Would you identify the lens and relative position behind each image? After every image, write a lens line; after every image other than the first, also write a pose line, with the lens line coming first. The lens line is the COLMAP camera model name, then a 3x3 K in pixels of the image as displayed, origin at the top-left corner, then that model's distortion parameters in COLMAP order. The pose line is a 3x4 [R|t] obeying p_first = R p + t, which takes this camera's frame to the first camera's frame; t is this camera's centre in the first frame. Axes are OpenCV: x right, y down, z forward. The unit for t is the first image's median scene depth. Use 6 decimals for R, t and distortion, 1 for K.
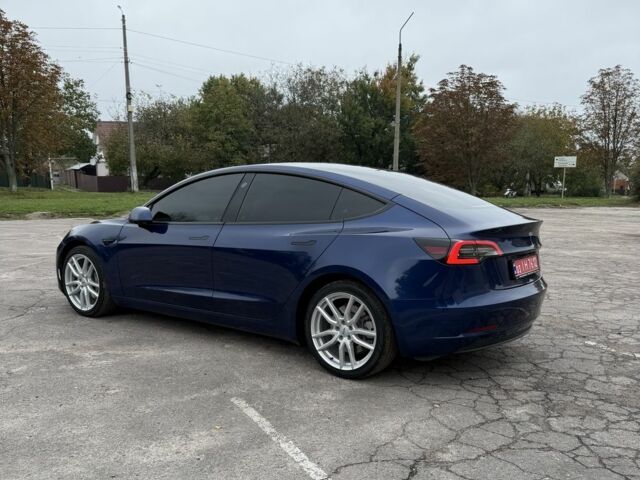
lens RADIAL K [[645.7, 0, 307.2], [0, 645.7, 301.7], [0, 0, 1]] dist [0.081479, -0.112008]
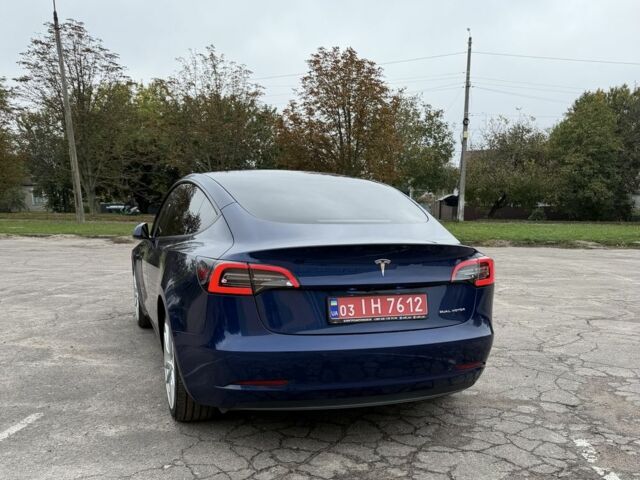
lens RADIAL K [[642.0, 0, 311.6], [0, 642.0, 356.1], [0, 0, 1]] dist [0.057542, -0.065426]
pose [[0.811819, 0.127706, -0.569773, 0.141712], [-0.108634, 0.991787, 0.067510, -0.008744], [0.573714, 0.007090, 0.819025, 0.081220]]
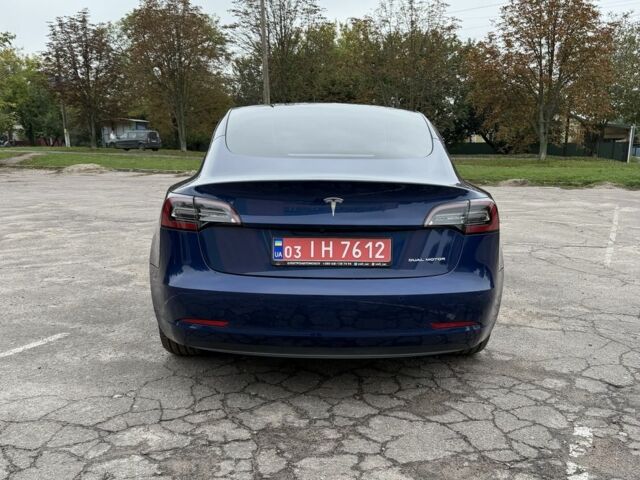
lens RADIAL K [[645.7, 0, 307.2], [0, 645.7, 301.7], [0, 0, 1]] dist [0.081479, -0.112008]
pose [[0.581999, 0.188760, -0.790978, 0.173805], [-0.158742, 0.980345, 0.117149, -0.015995], [0.797545, 0.057381, 0.600525, 0.125791]]
